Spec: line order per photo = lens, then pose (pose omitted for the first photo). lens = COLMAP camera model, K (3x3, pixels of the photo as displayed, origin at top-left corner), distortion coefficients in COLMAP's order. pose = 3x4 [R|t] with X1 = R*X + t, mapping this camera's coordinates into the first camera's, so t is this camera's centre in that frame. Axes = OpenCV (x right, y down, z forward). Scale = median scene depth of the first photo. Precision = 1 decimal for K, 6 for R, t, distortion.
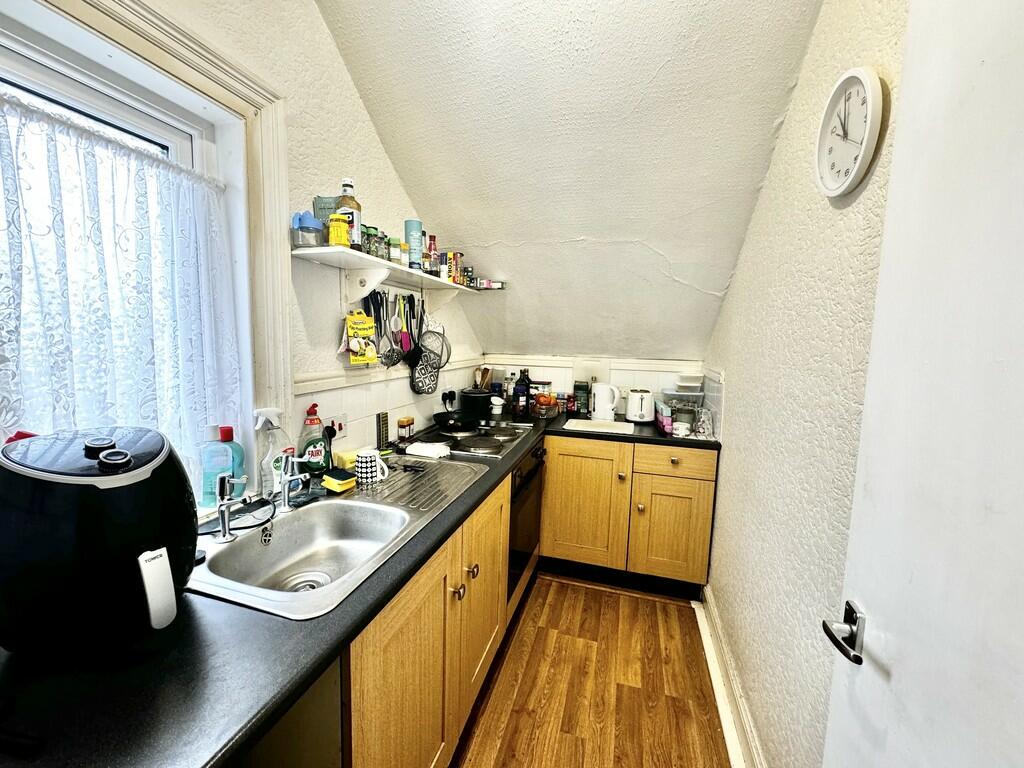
lens RADIAL K [[409.9, 0, 510.9], [0, 409.9, 380.3], [0, 0, 1]] dist [0.000394, -0.000184]
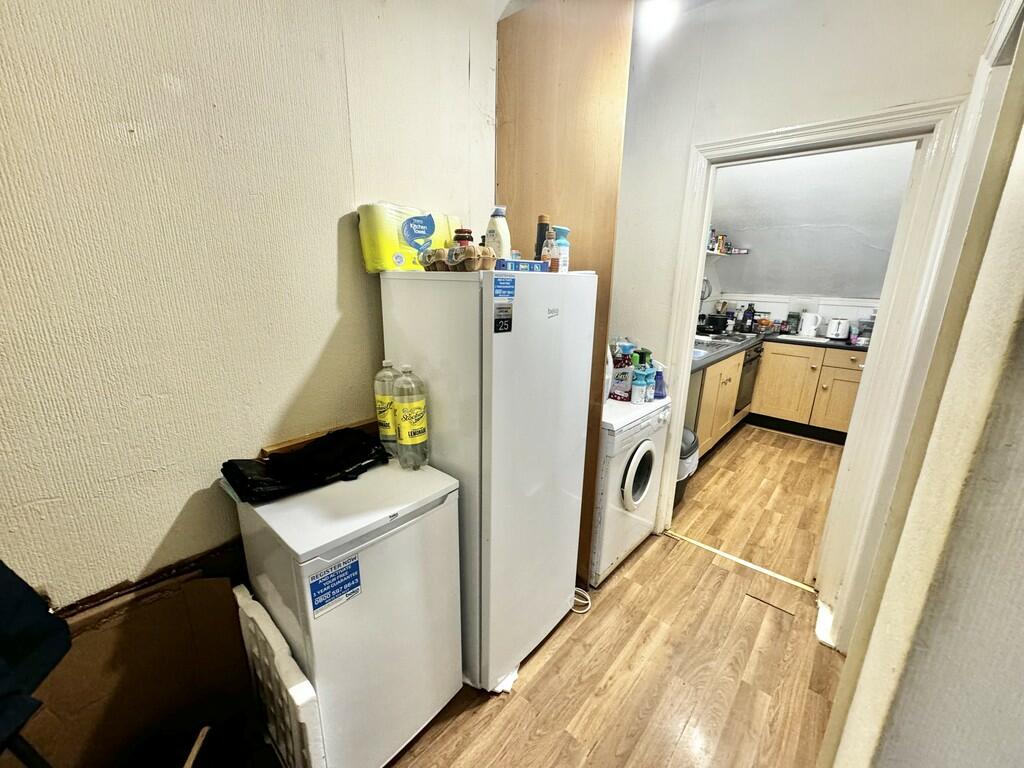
lens RADIAL K [[409.9, 0, 508.9], [0, 409.9, 385.7], [0, 0, 1]] dist [0.000394, -0.000184]
pose [[0.902431, 0.106381, -0.417494, -0.134459], [-0.044702, 0.986926, 0.154853, 0.095097], [0.428509, -0.121082, 0.895388, -0.955387]]
